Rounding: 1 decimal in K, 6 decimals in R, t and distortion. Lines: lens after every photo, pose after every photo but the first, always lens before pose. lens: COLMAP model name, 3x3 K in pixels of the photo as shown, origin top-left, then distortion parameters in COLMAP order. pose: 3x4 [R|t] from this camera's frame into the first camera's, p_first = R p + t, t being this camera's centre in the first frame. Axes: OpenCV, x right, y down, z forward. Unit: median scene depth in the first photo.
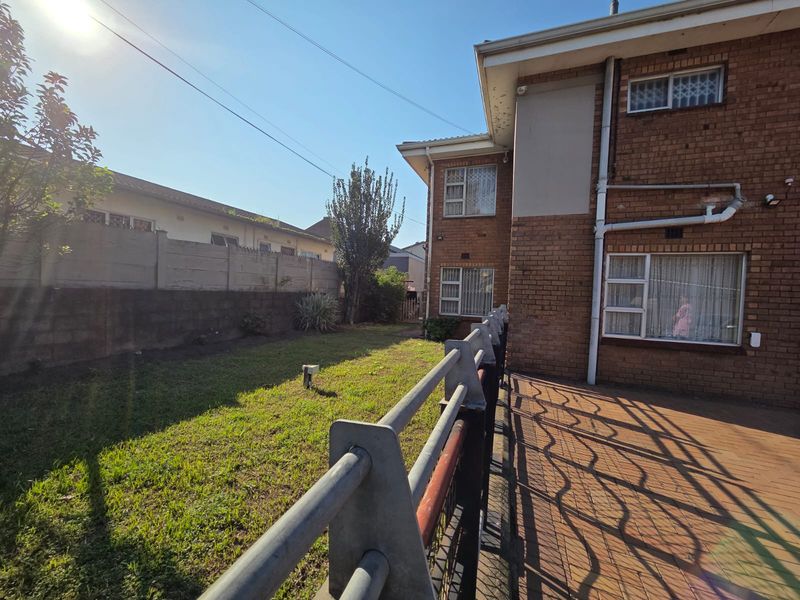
lens RADIAL K [[323.6, 0, 402.6], [0, 323.6, 298.5], [0, 0, 1]] dist [0.006587, -0.001551]
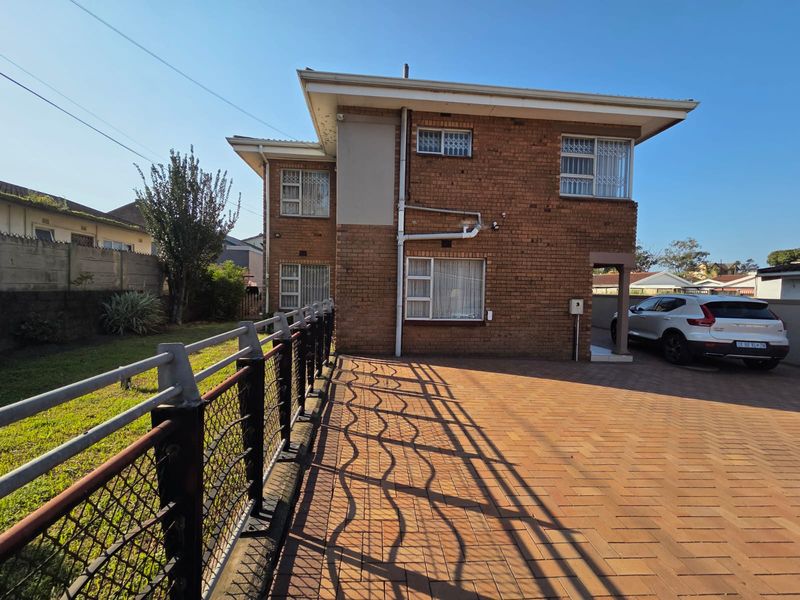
lens RADIAL K [[323.6, 0, 397.0], [0, 323.6, 298.4], [0, 0, 1]] dist [0.006587, -0.001551]
pose [[0.907533, -0.032312, 0.418736, 0.037427], [0.023665, 0.999386, 0.025829, -0.004264], [-0.419314, -0.013532, 0.907740, -0.183995]]
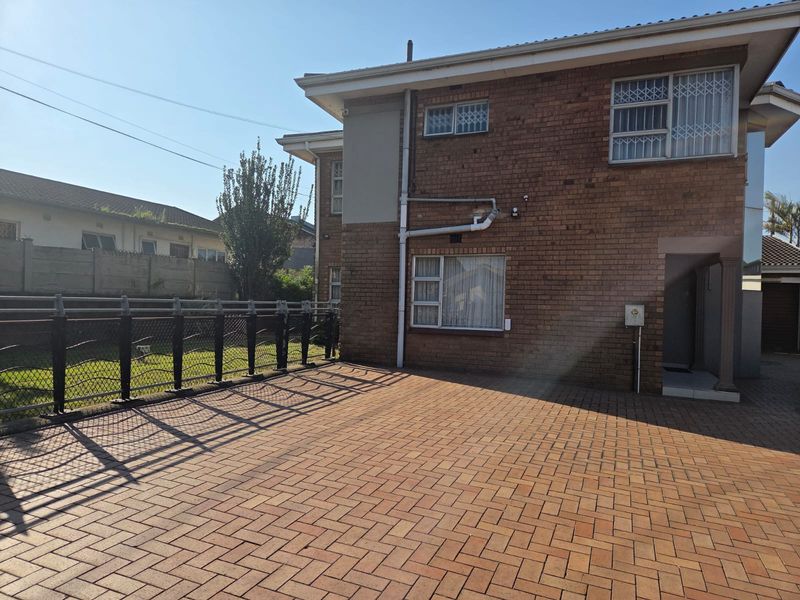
lens RADIAL K [[519.1, 0, 396.4], [0, 519.1, 307.8], [0, 0, 1]] dist [0.062476, -0.004902]
pose [[0.999484, -0.013260, -0.029245, 0.630077], [0.012964, 0.999863, -0.010299, 0.068626], [0.029378, 0.009914, 0.999519, -0.875301]]
